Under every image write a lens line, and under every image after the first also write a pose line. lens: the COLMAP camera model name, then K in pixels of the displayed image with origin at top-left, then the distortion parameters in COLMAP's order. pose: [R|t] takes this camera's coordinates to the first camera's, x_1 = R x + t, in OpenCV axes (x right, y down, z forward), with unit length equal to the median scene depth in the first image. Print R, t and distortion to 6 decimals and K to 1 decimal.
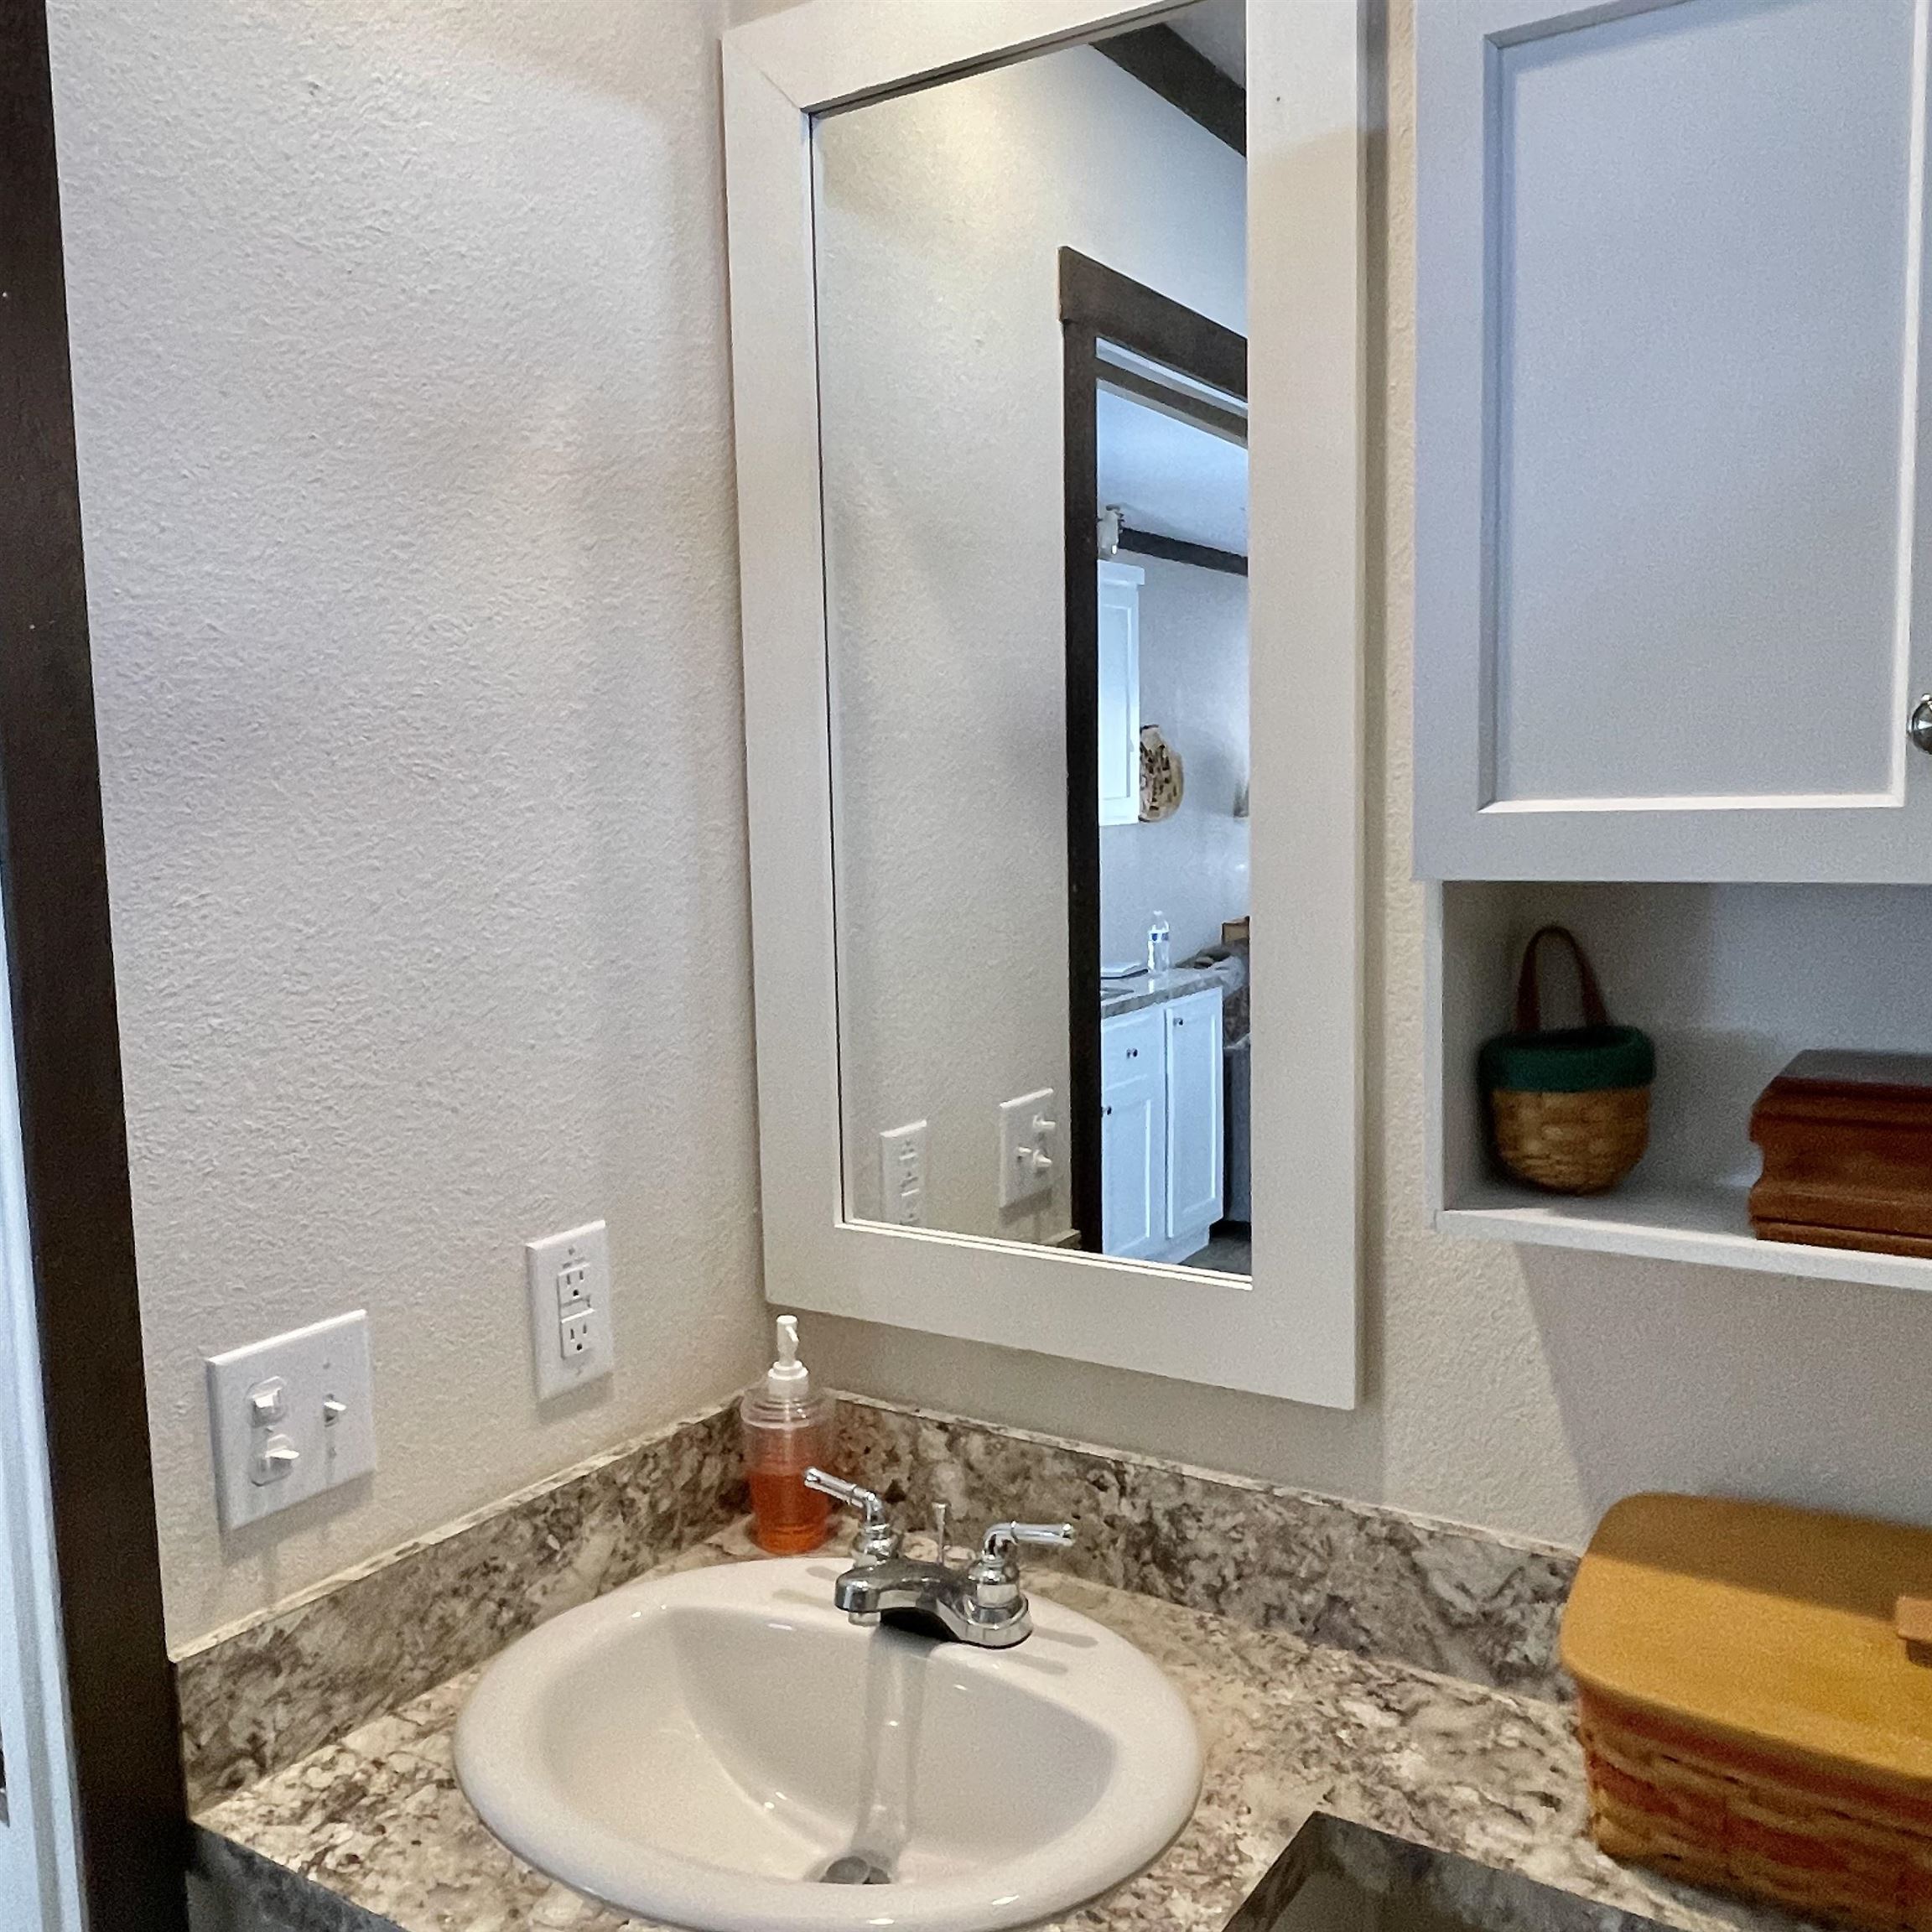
lens RADIAL K [[1697.2, 0, 969.0], [0, 1697.2, 967.6], [0, 0, 1]] dist [0.010524, -0.033807]
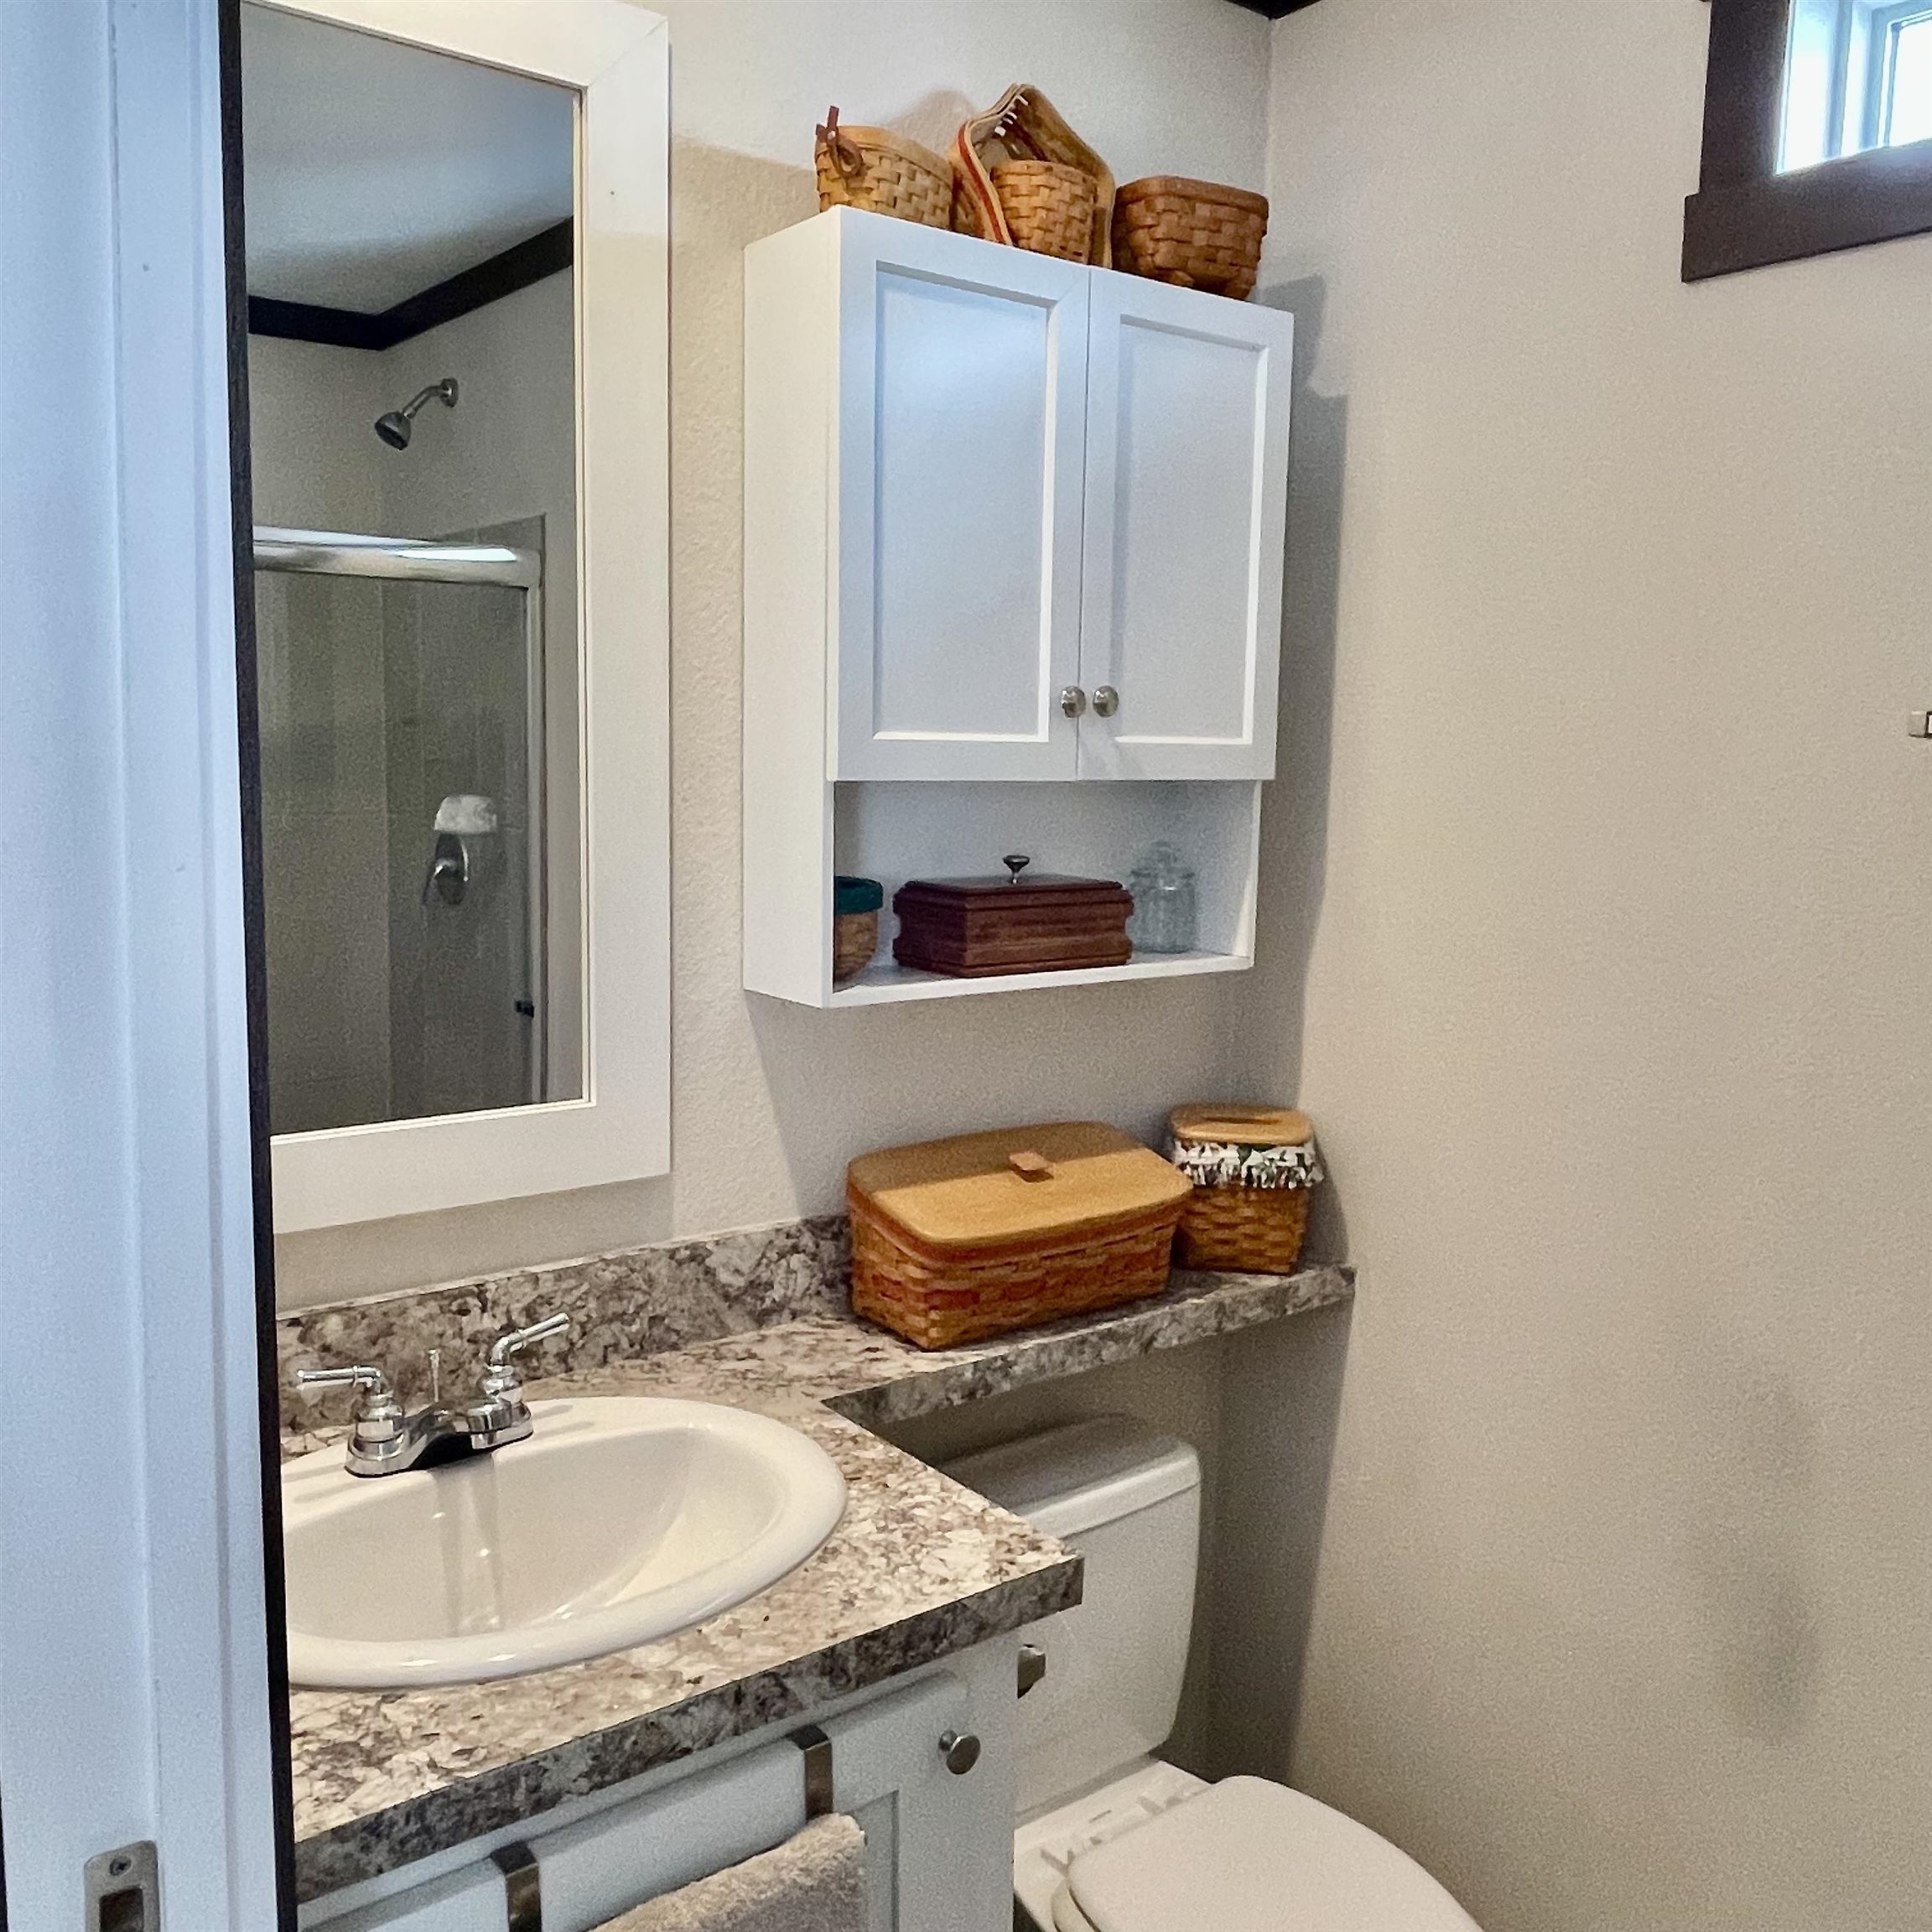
lens RADIAL K [[1697.2, 0, 971.0], [0, 1697.2, 963.0], [0, 0, 1]] dist [0.010524, -0.033807]
pose [[0.333925, -0.094862, 0.937814, -0.960595], [0.071747, 0.994595, 0.075058, 0.005664], [-0.939865, 0.042222, 0.338926, 0.294936]]
